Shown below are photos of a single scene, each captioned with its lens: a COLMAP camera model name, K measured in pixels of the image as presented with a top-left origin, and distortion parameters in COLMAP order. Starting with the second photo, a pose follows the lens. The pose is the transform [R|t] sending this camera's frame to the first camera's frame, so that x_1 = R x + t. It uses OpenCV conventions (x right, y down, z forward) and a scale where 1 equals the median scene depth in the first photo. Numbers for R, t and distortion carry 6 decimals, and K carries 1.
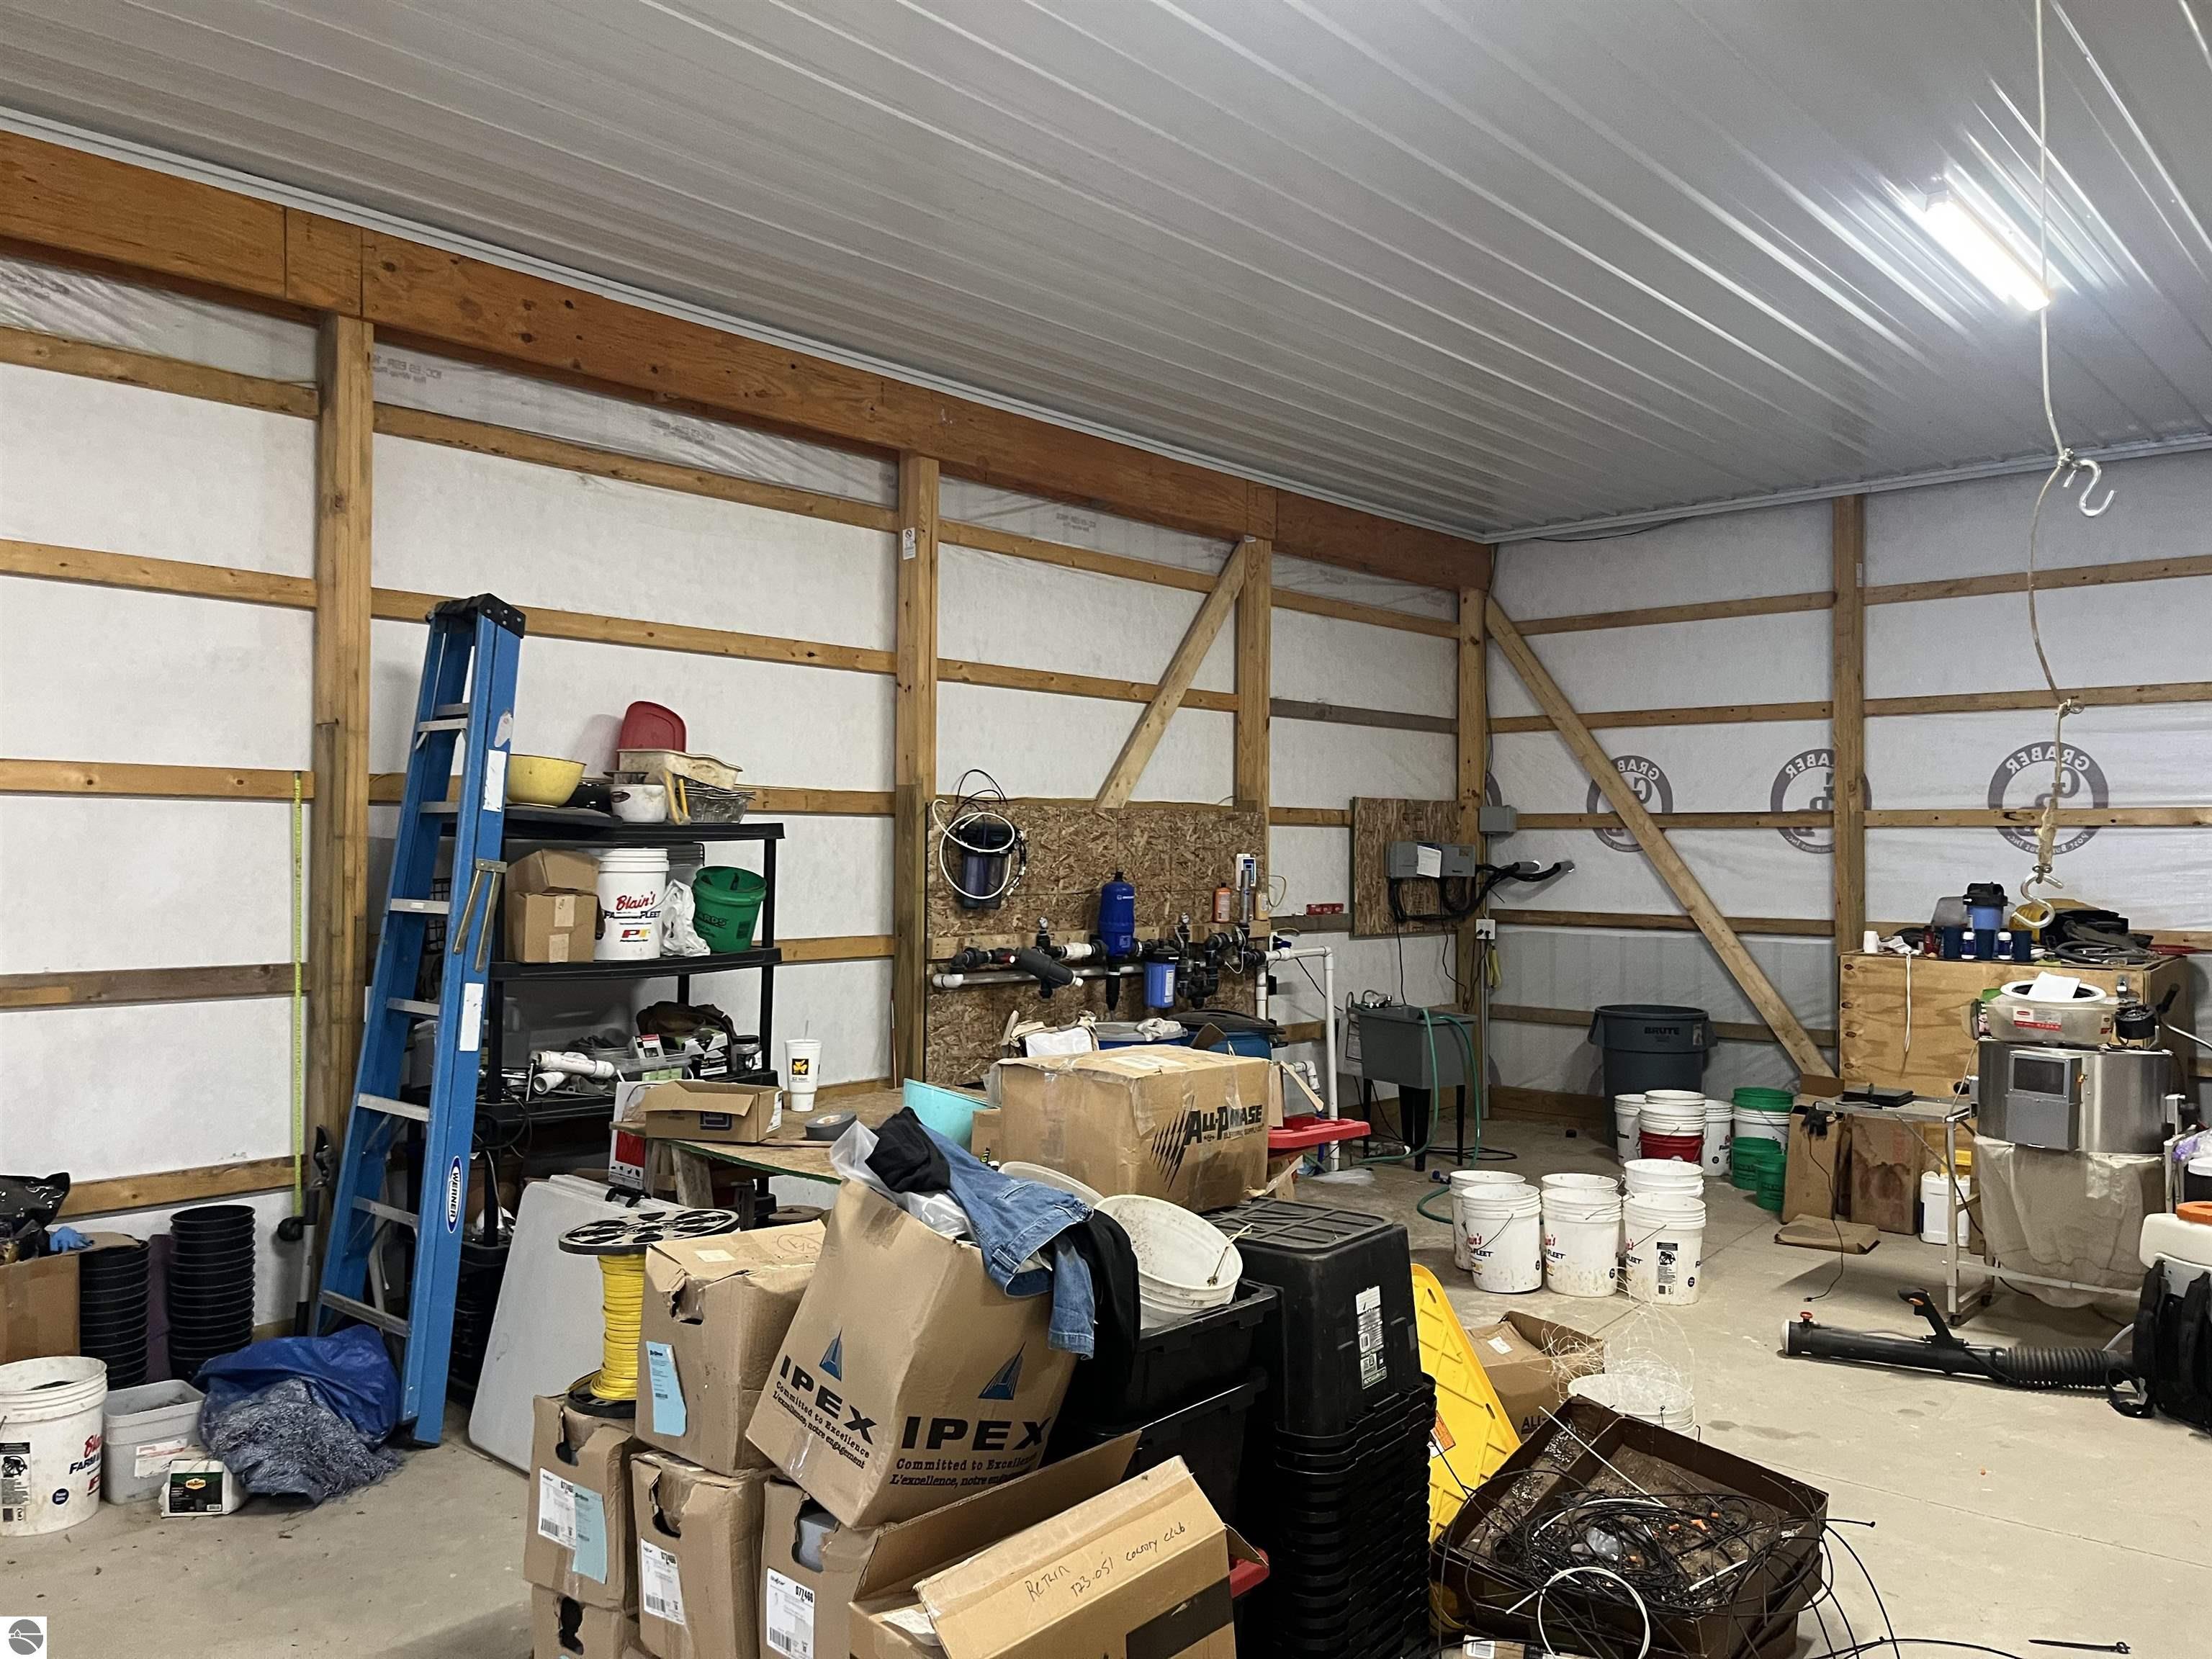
lens RADIAL K [[1675.3, 0, 1102.7], [0, 1675.3, 824.2], [0, 0, 1]] dist [0.039524, -0.059037]
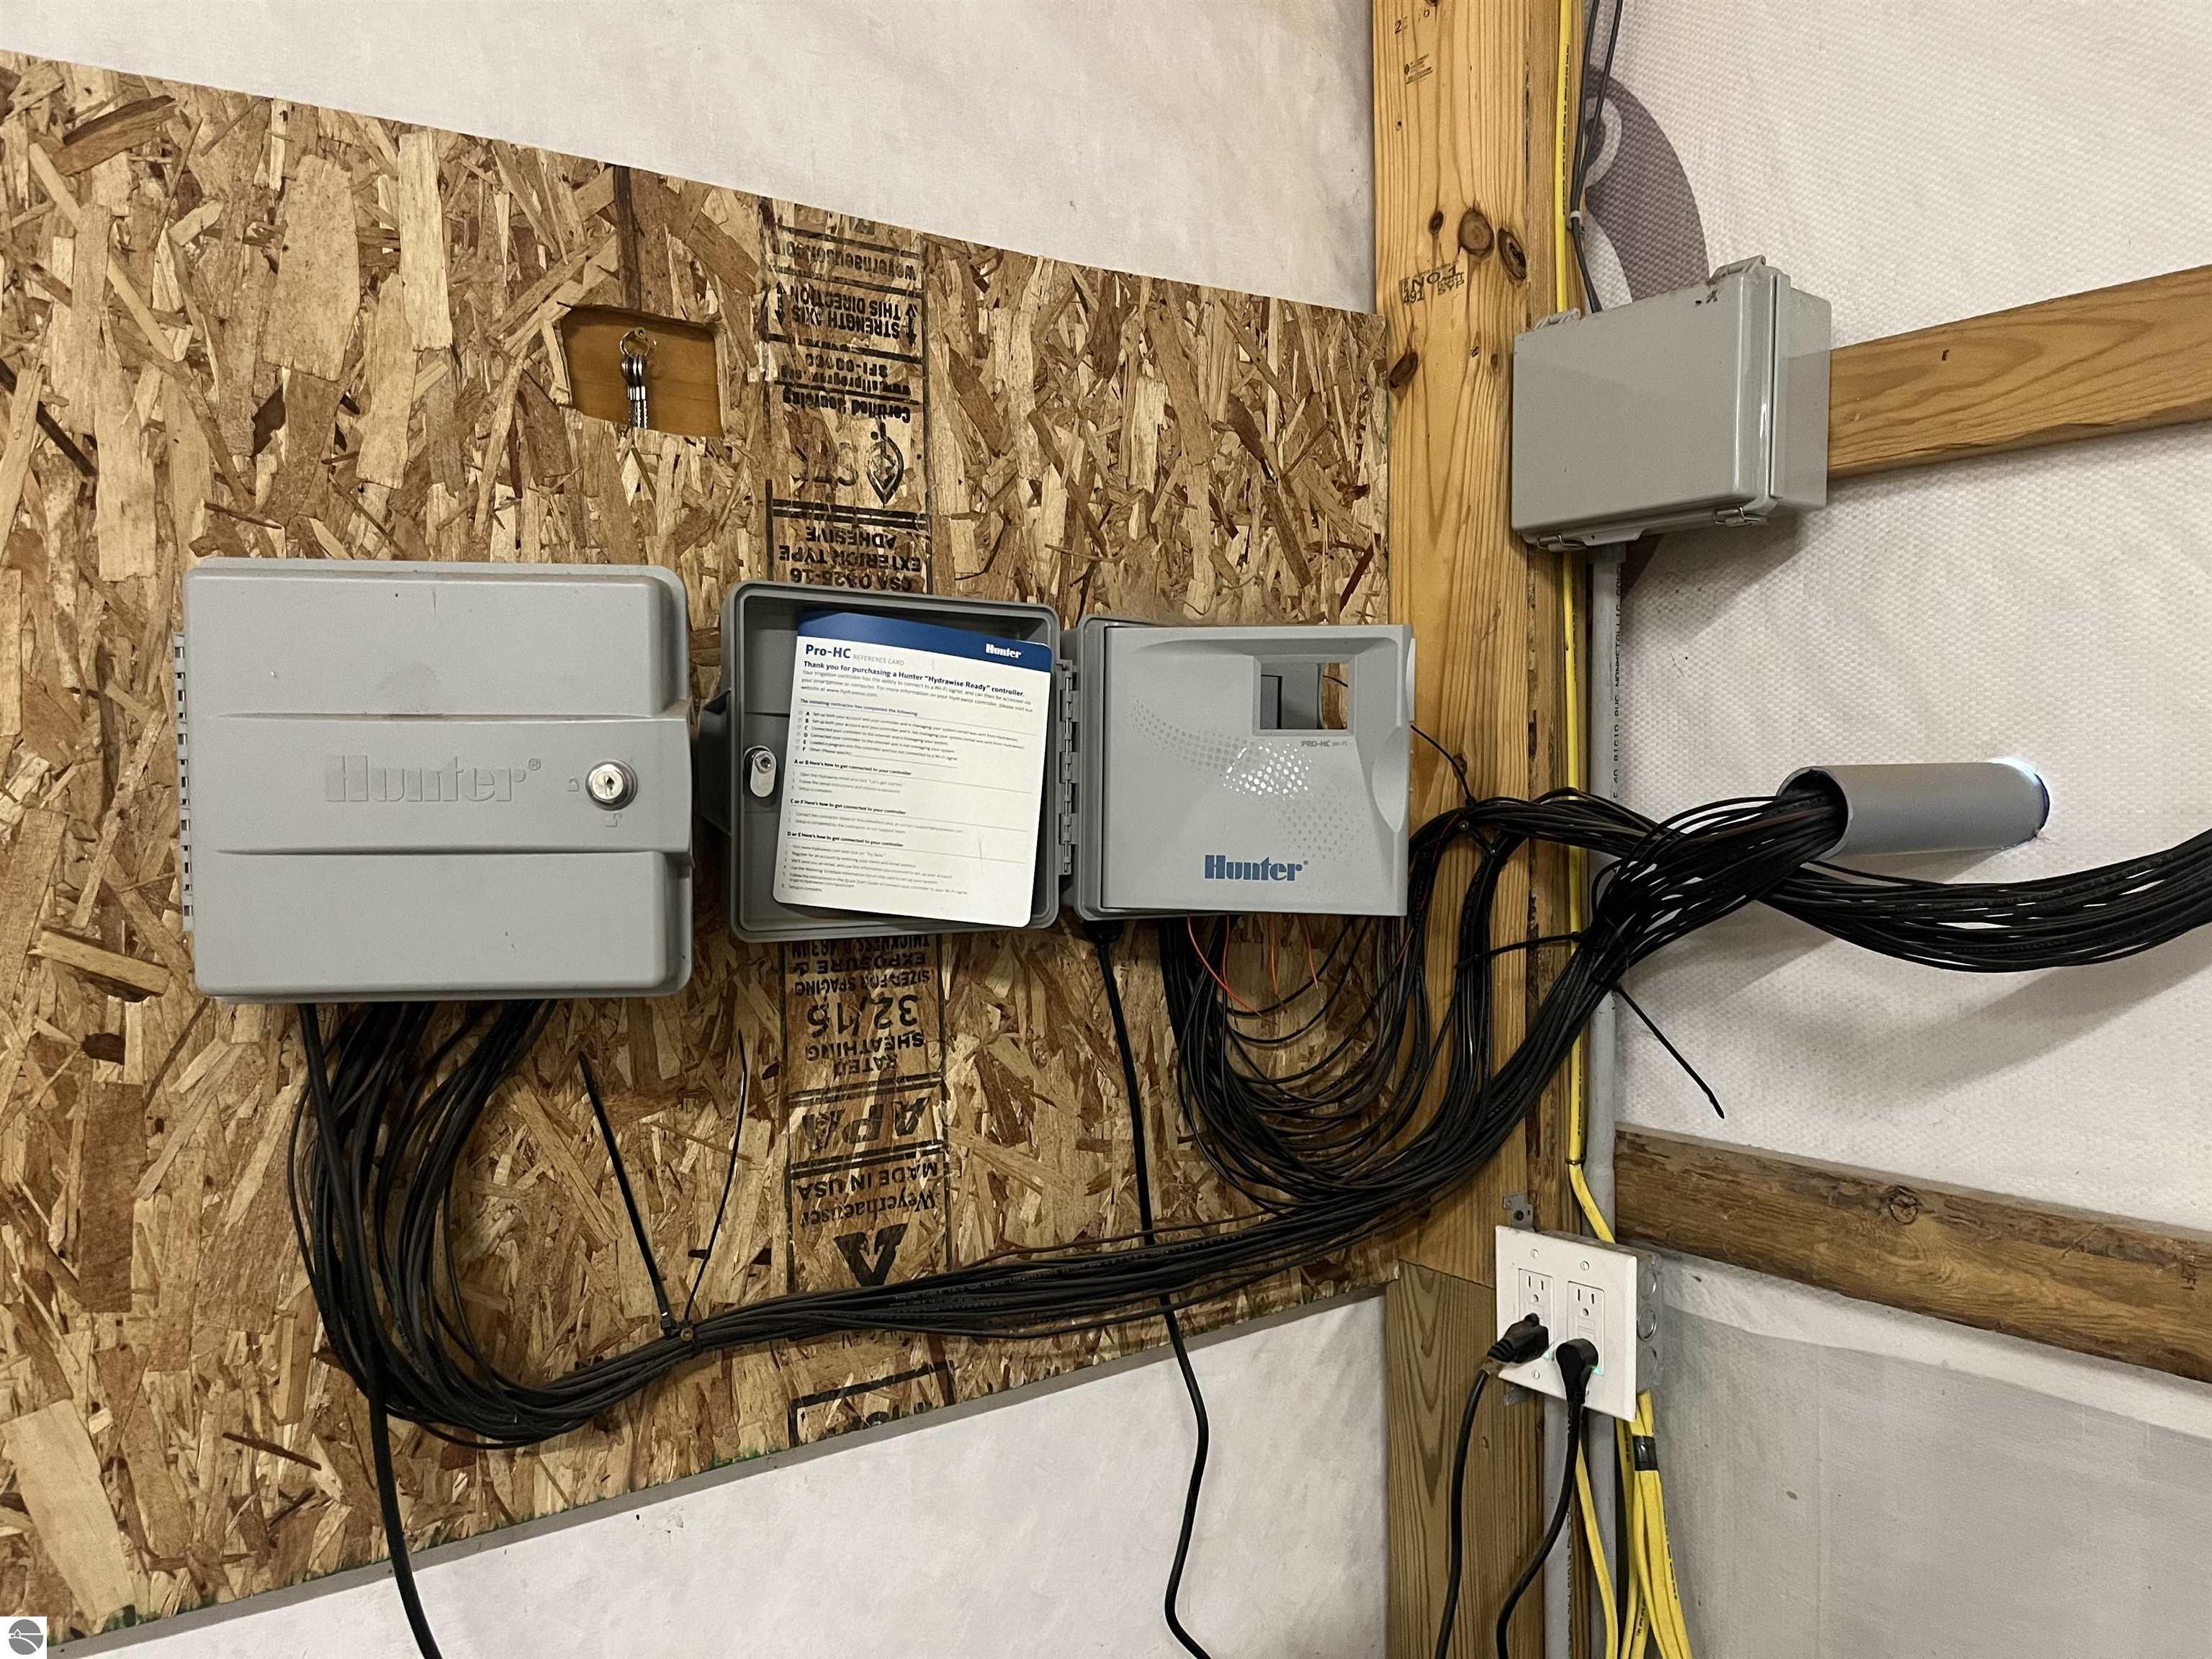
lens RADIAL K [[1675.3, 0, 1110.8], [0, 1675.3, 827.7], [0, 0, 1]] dist [0.039524, -0.059037]
pose [[0.974192, -0.008214, -0.225572, 0.253914], [0.014514, 0.999549, 0.026284, 0.025551], [0.225254, -0.028880, 0.973872, 0.990605]]
